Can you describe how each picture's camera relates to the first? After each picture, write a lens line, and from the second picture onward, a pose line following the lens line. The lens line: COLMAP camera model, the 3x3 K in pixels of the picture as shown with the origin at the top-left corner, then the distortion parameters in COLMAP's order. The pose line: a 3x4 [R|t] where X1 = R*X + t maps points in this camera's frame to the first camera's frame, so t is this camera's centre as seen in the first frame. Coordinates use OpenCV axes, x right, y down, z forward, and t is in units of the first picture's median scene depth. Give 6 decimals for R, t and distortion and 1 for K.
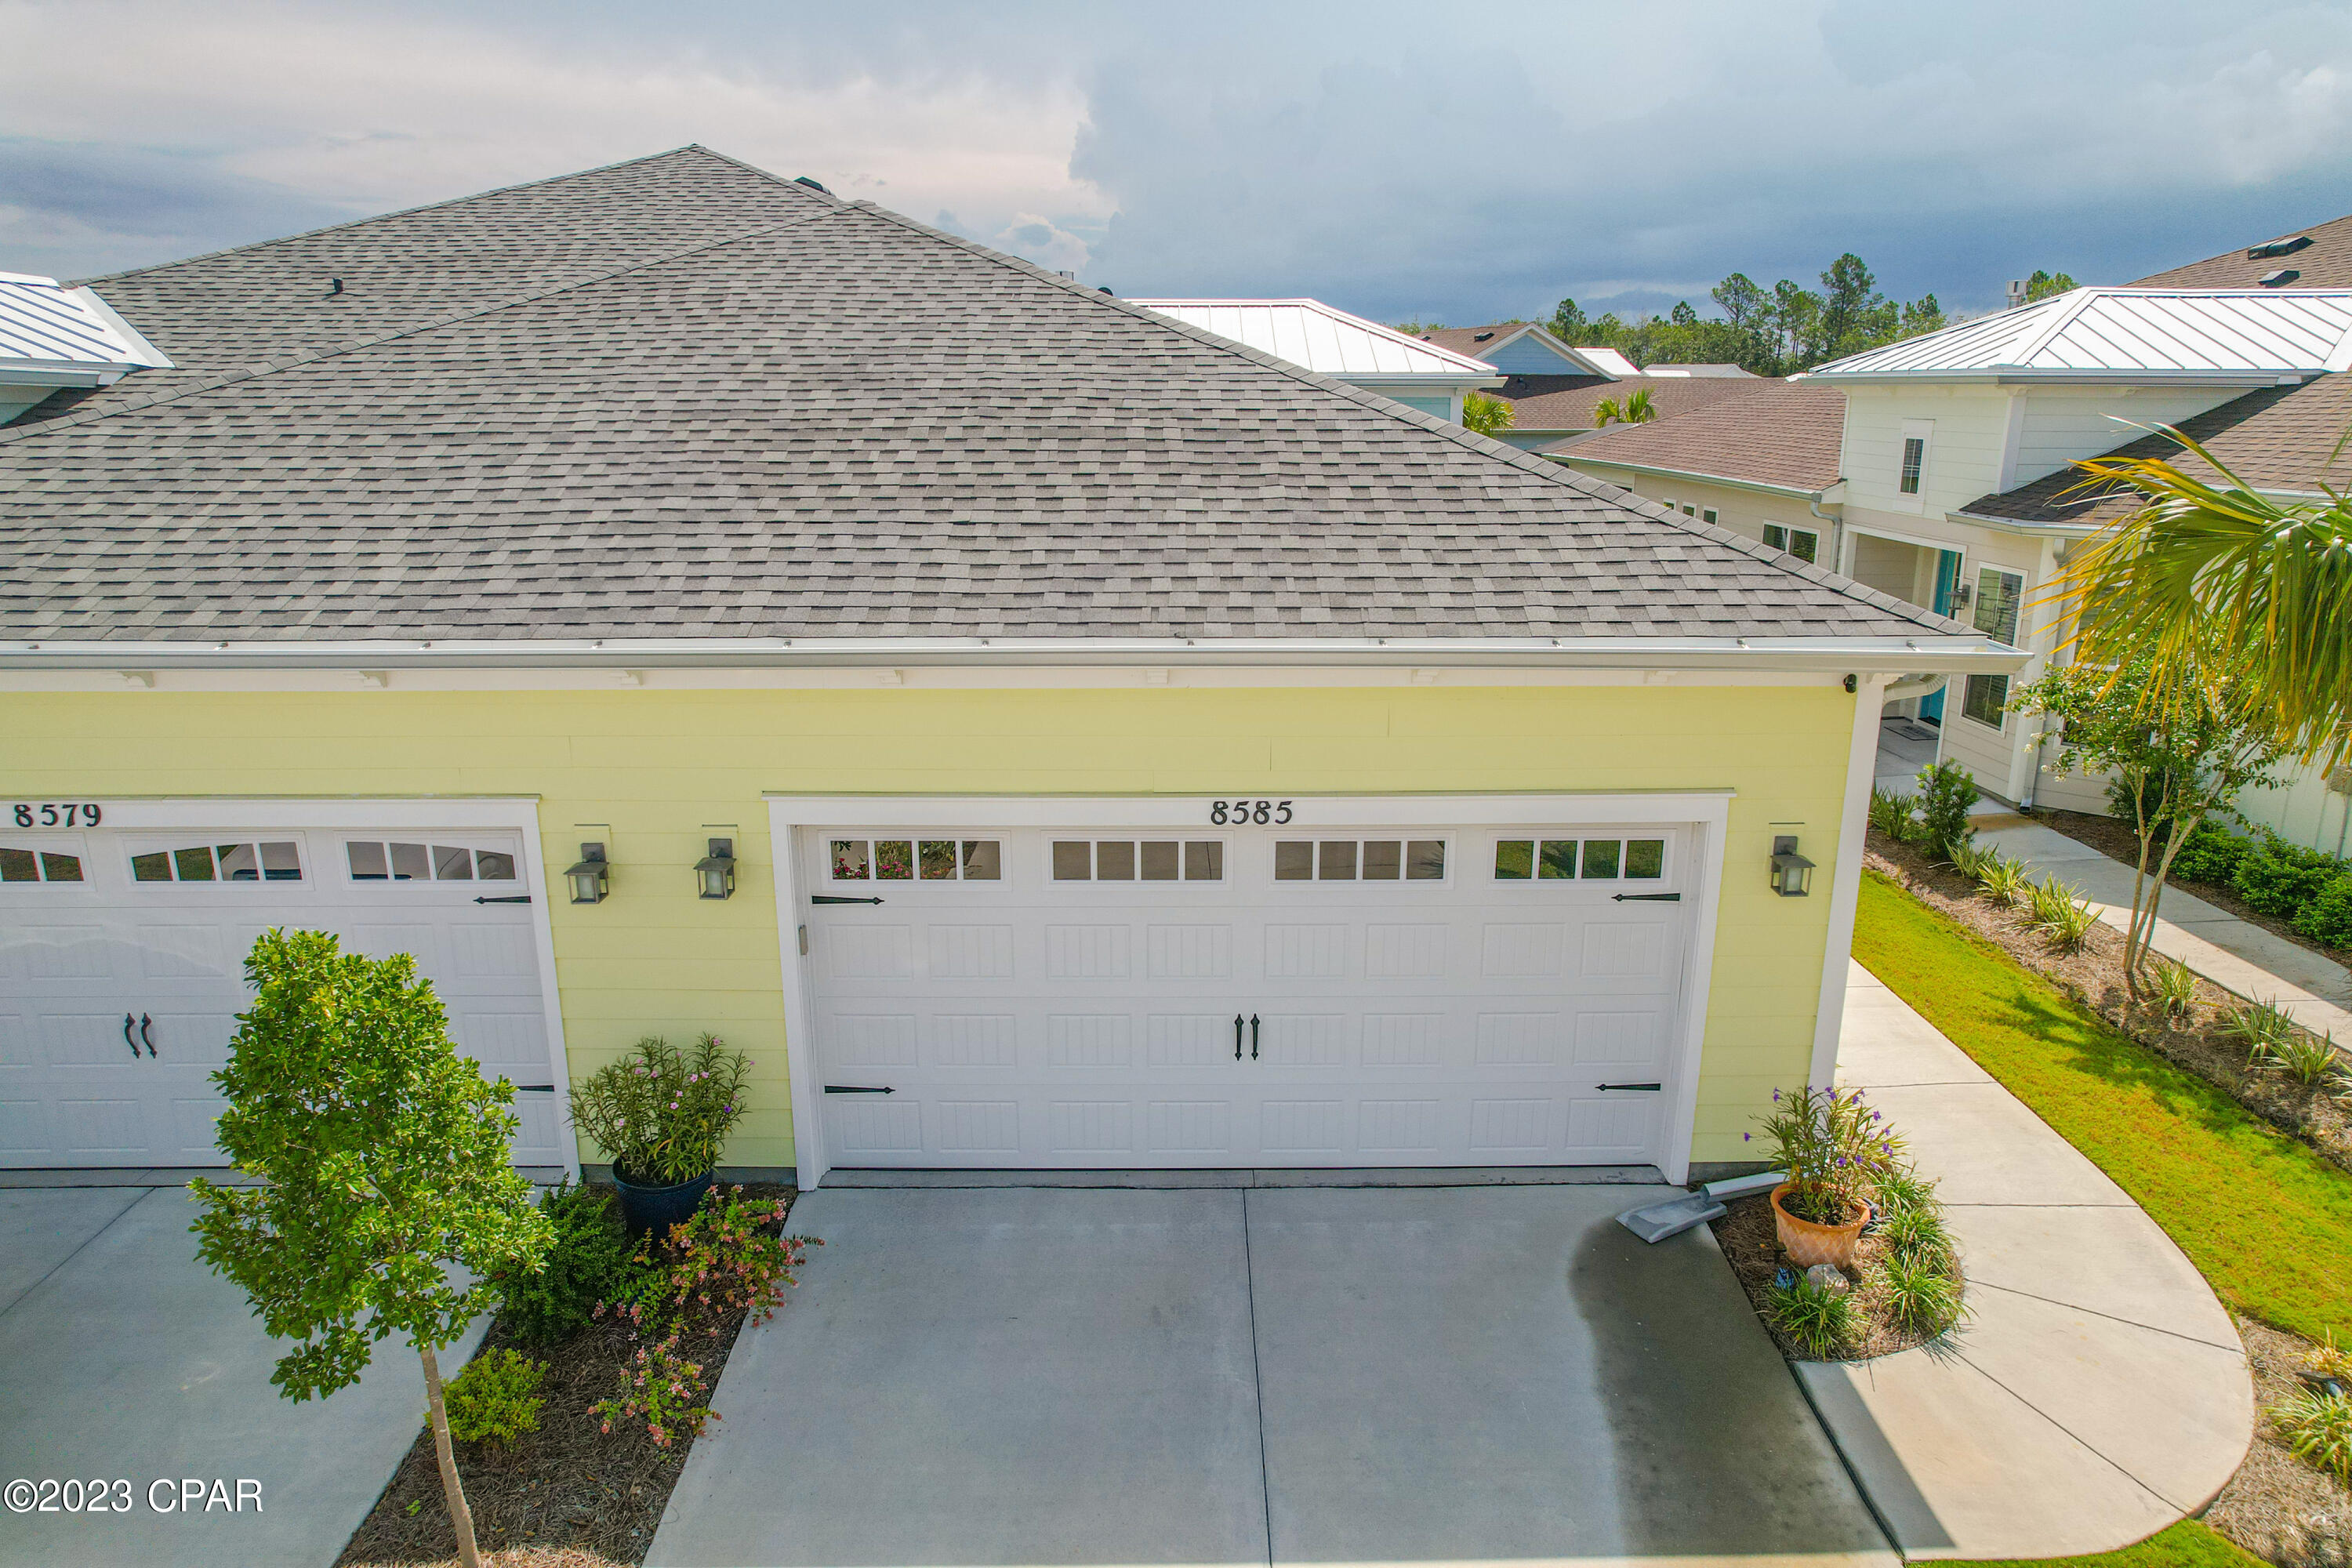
lens RADIAL K [[1532.5, 0, 1176.0], [0, 1532.5, 784.0], [0, 0, 1]] dist [-0.037386, 0.007343]
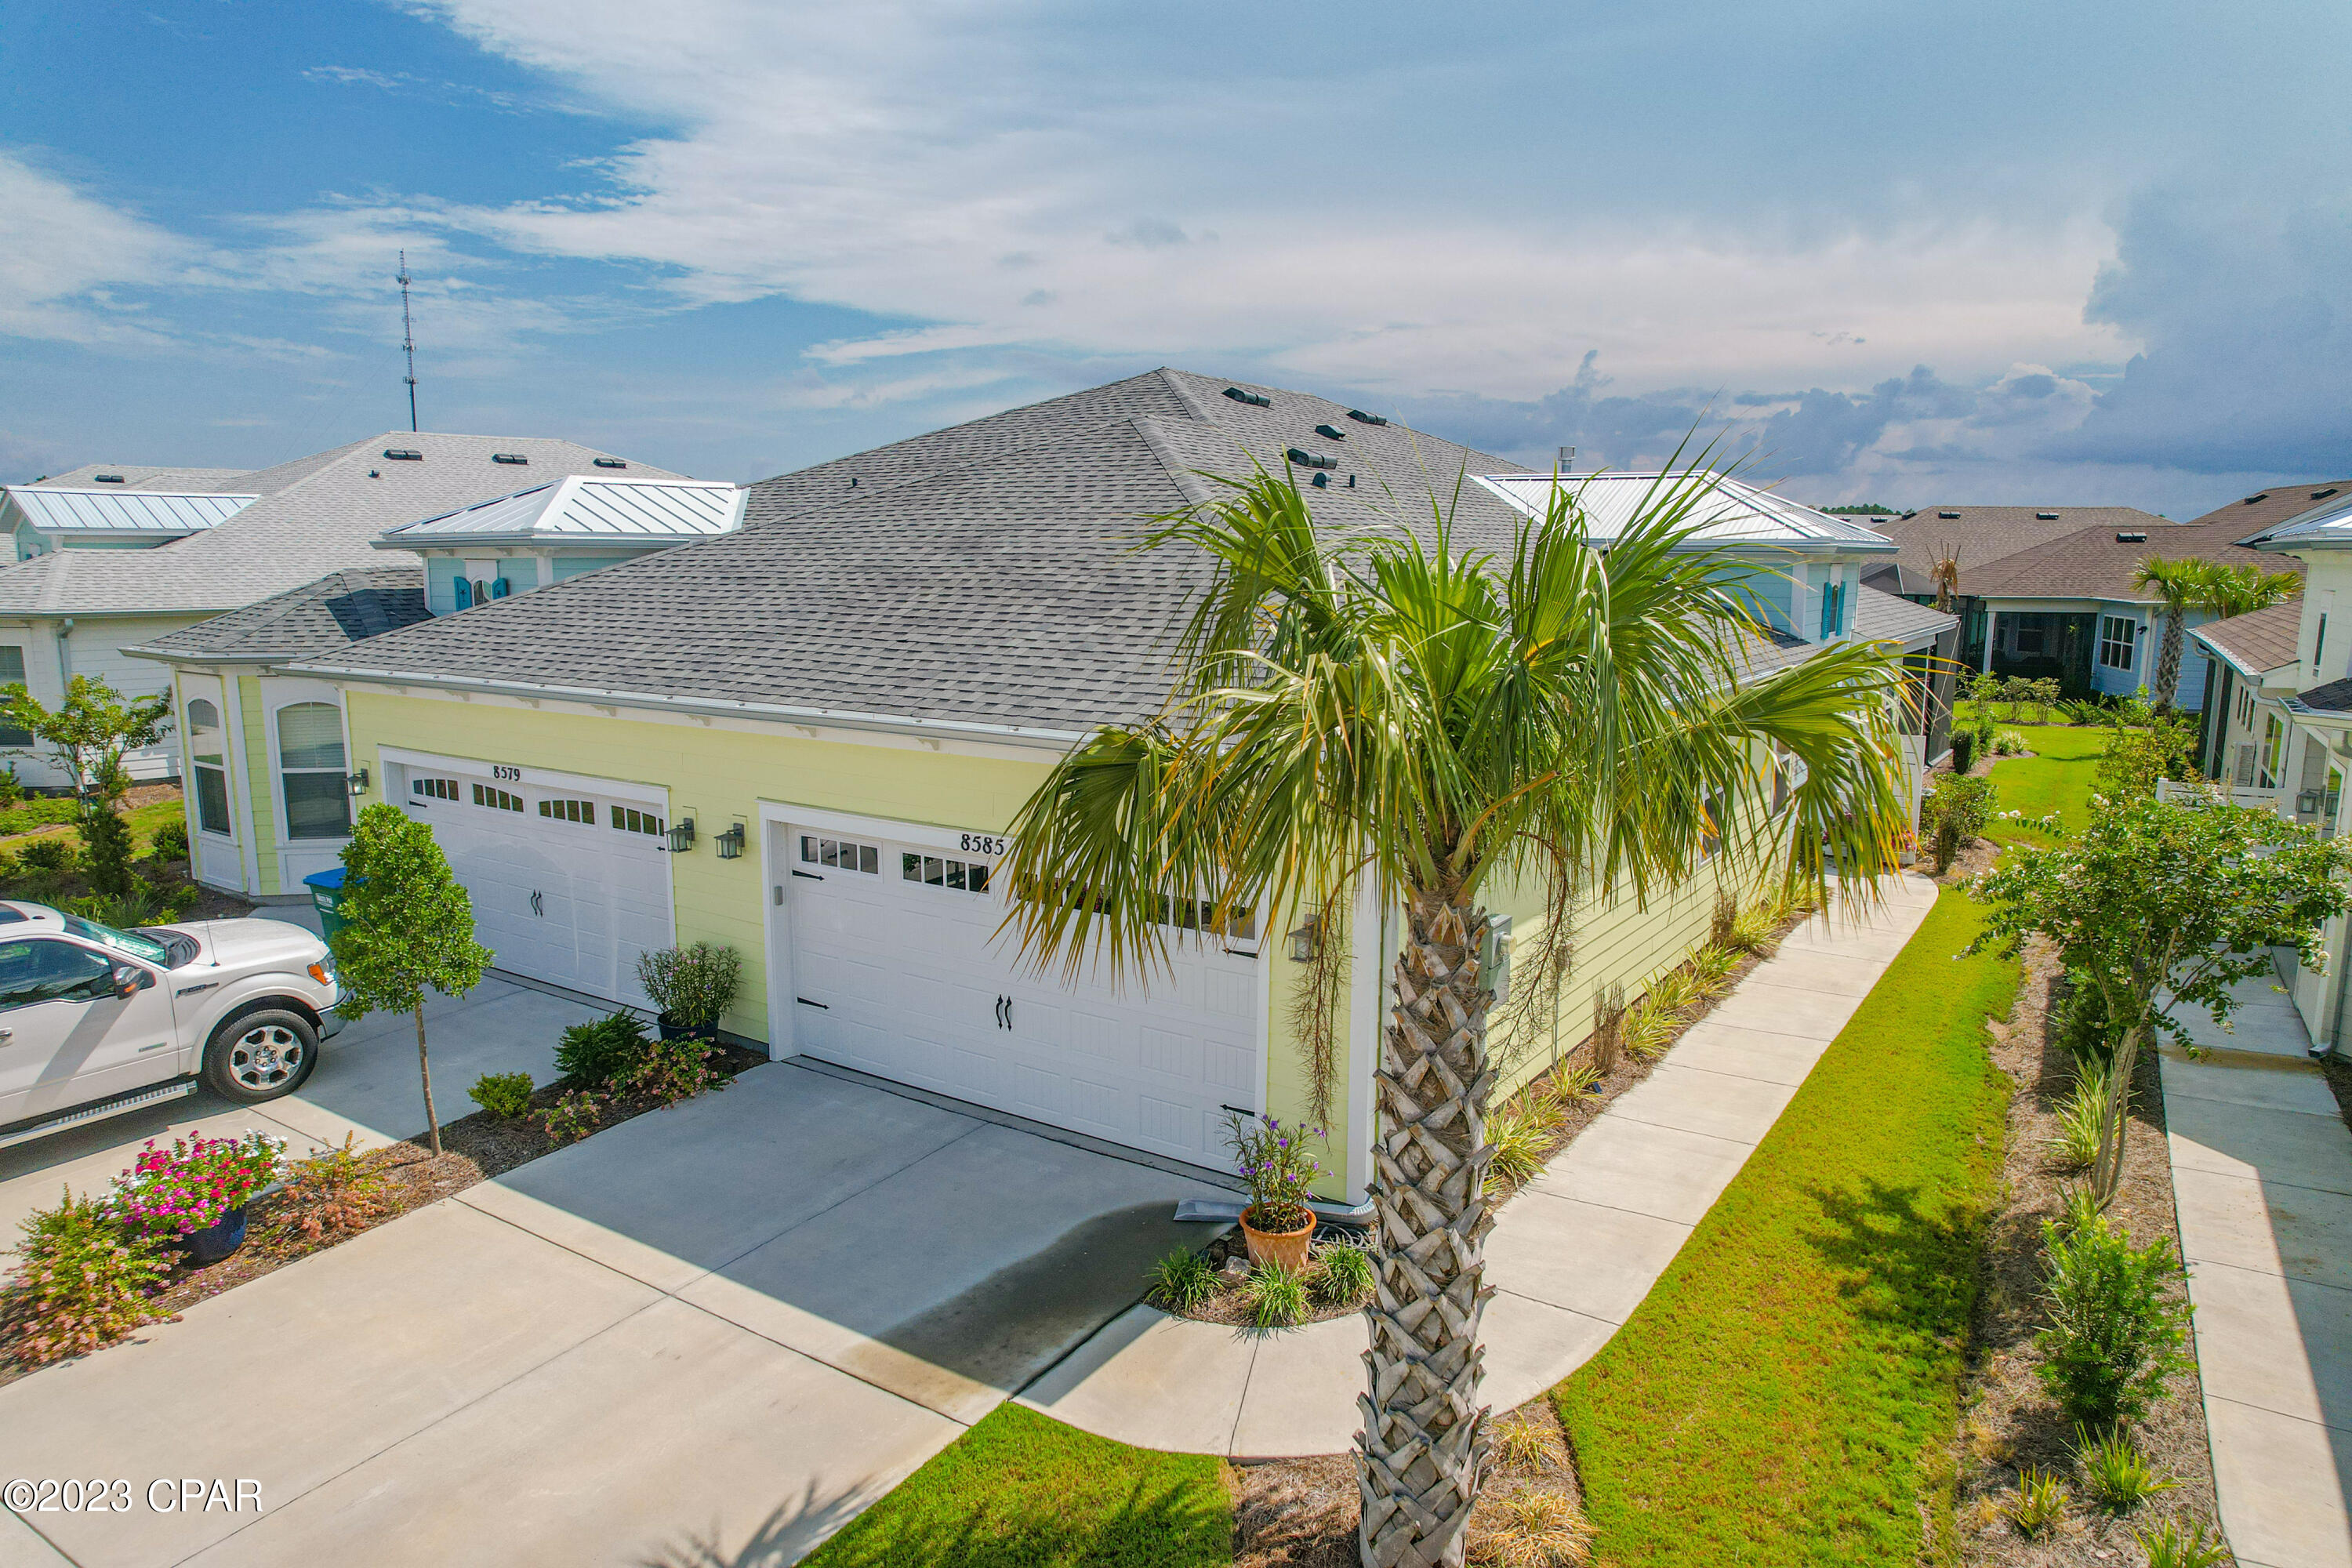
lens RADIAL K [[1532.5, 0, 1176.0], [0, 1532.5, 784.0], [0, 0, 1]] dist [-0.037386, 0.007343]
pose [[0.817262, 0.090994, -0.569036, 0.951589], [-0.146953, 0.987717, -0.053113, 0.011257], [0.557214, 0.127028, 0.820595, -0.079999]]
